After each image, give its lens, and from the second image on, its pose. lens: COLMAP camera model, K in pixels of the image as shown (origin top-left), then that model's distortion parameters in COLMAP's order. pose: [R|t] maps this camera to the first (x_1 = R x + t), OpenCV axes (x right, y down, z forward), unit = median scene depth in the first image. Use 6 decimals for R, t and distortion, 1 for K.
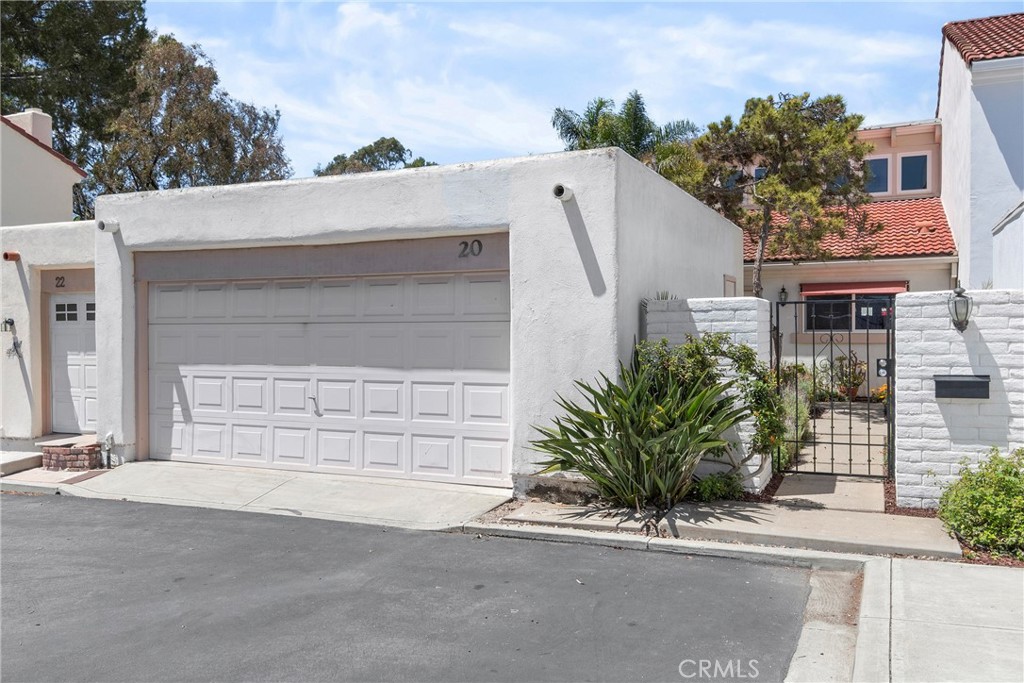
lens RADIAL K [[904.6, 0, 511.5], [0, 904.6, 336.7], [0, 0, 1]] dist [-0.001649, -0.000085]
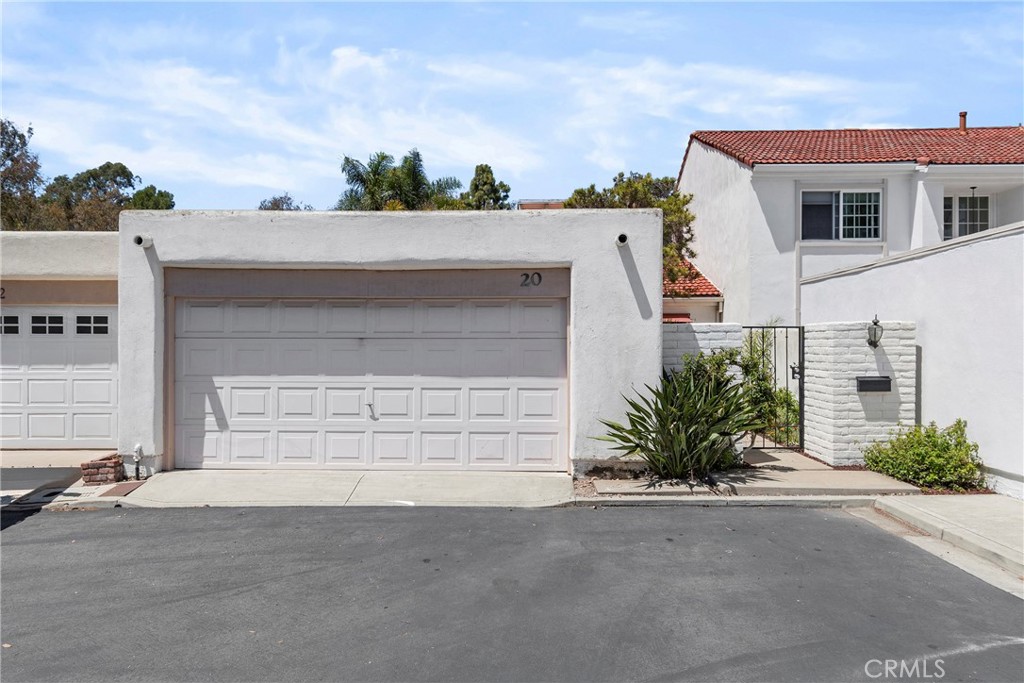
lens RADIAL K [[770.1, 0, 509.6], [0, 770.1, 344.6], [0, 0, 1]] dist [0.008479, -0.022942]
pose [[0.913967, 0.007839, 0.405713, -0.482387], [-0.001878, 0.999884, -0.015088, 0.007642], [-0.405784, 0.013028, 0.913876, 0.047844]]
